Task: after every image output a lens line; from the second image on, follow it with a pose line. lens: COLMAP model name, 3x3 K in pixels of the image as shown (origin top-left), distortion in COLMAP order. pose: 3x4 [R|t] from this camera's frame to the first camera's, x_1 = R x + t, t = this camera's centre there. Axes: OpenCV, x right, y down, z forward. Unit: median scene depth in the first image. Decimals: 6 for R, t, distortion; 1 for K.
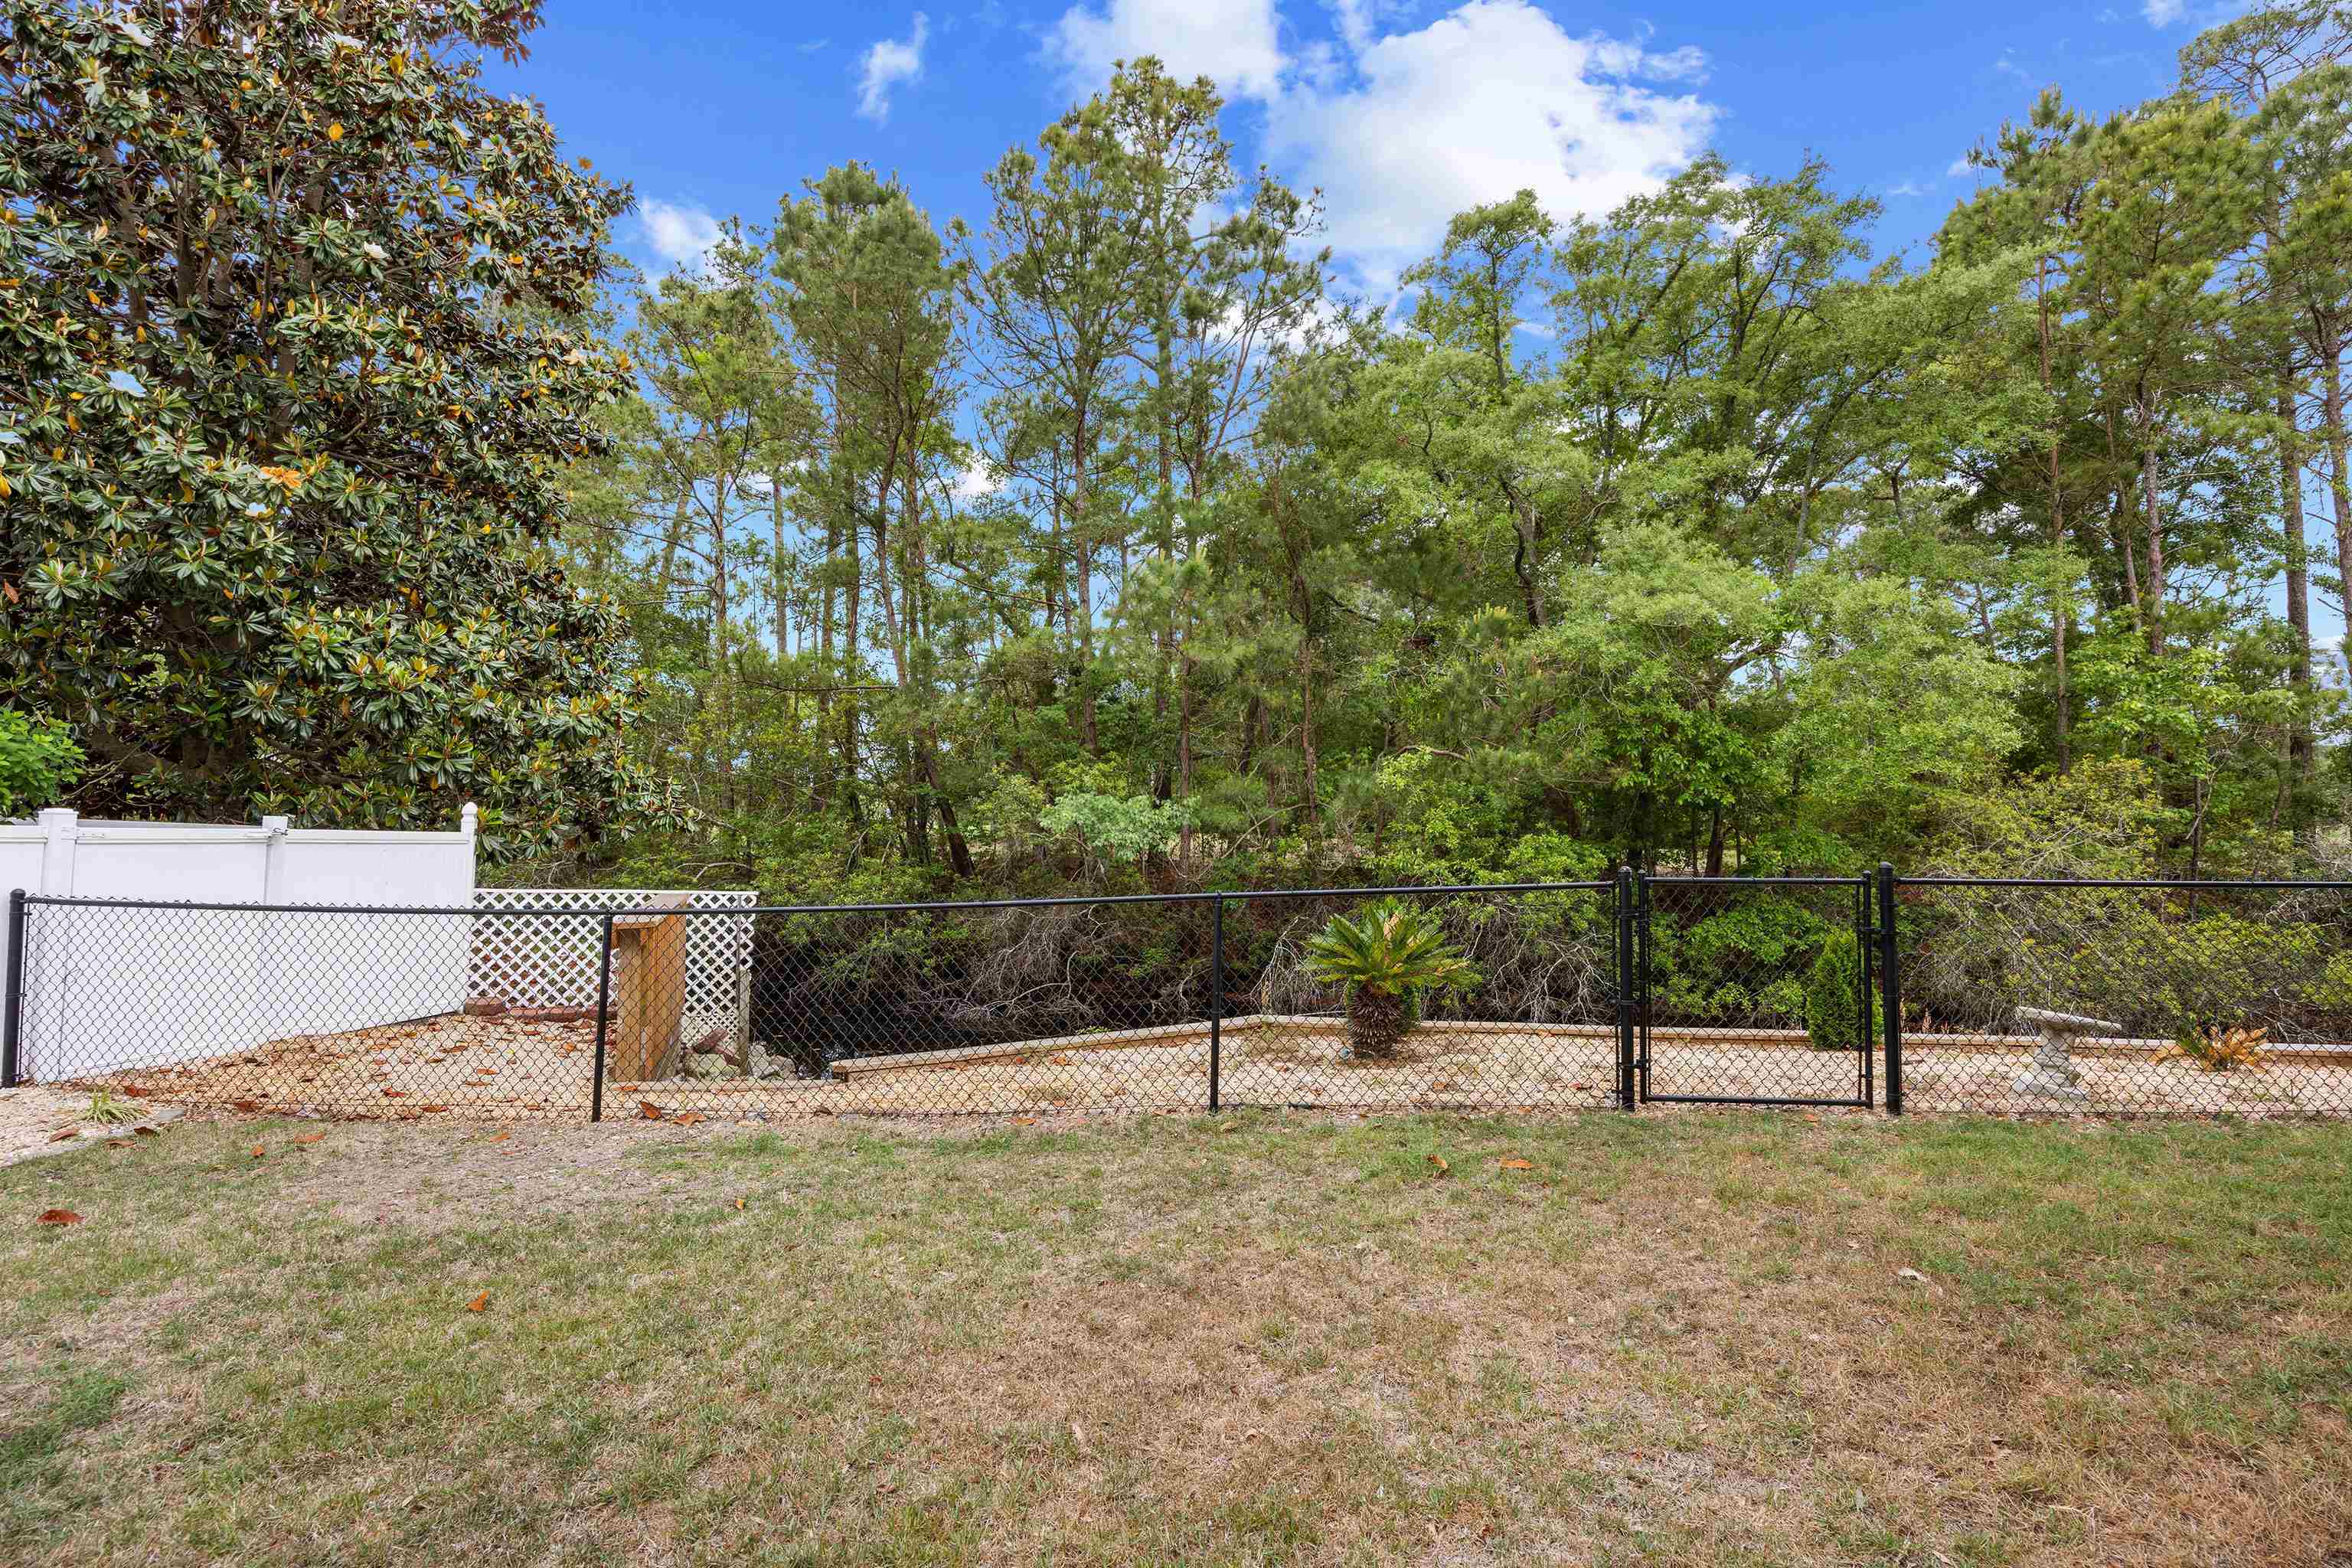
lens RADIAL K [[1077.9, 0, 1176.0], [0, 1077.9, 784.0], [0, 0, 1]] dist [-0.016635, -0.000574]
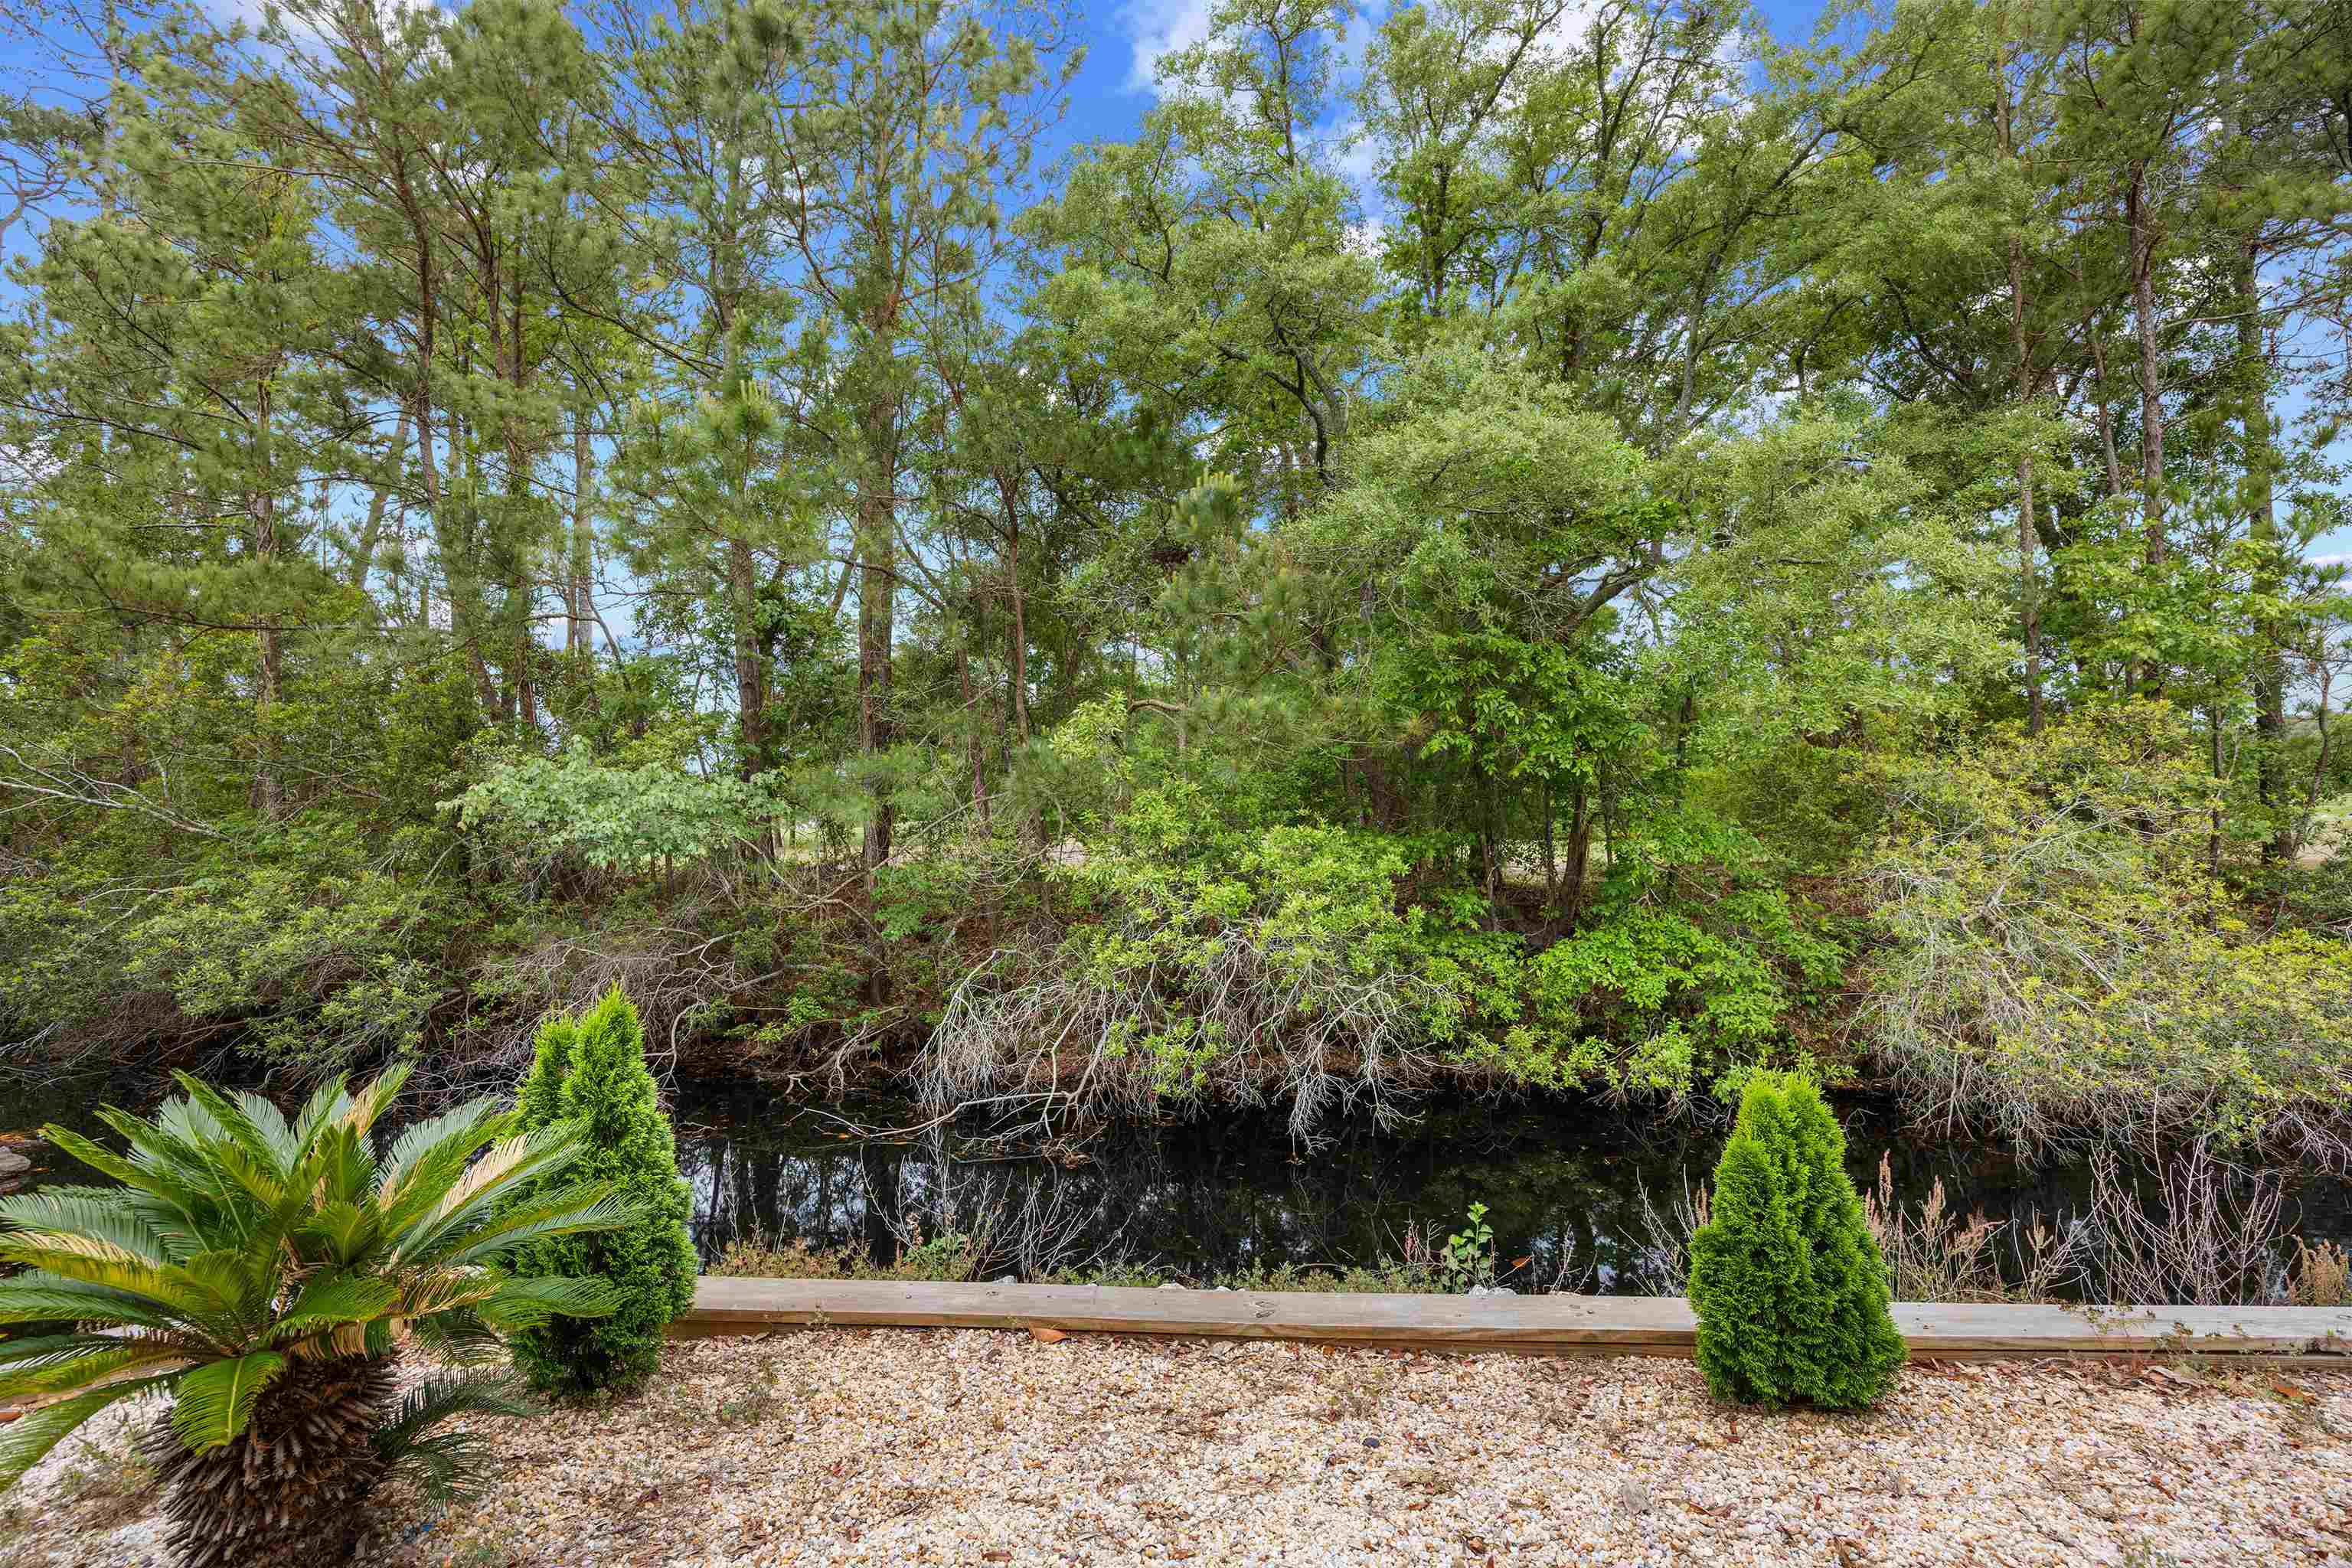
lens RADIAL K [[1142.3, 0, 1178.2], [0, 1142.3, 770.5], [0, 0, 1]] dist [-0.014327, 0.000109]
pose [[0.994395, -0.011062, 0.105150, 0.182765], [0.011084, 0.999938, 0.000377, 0.012010], [-0.105148, 0.000790, 0.994456, 0.308869]]
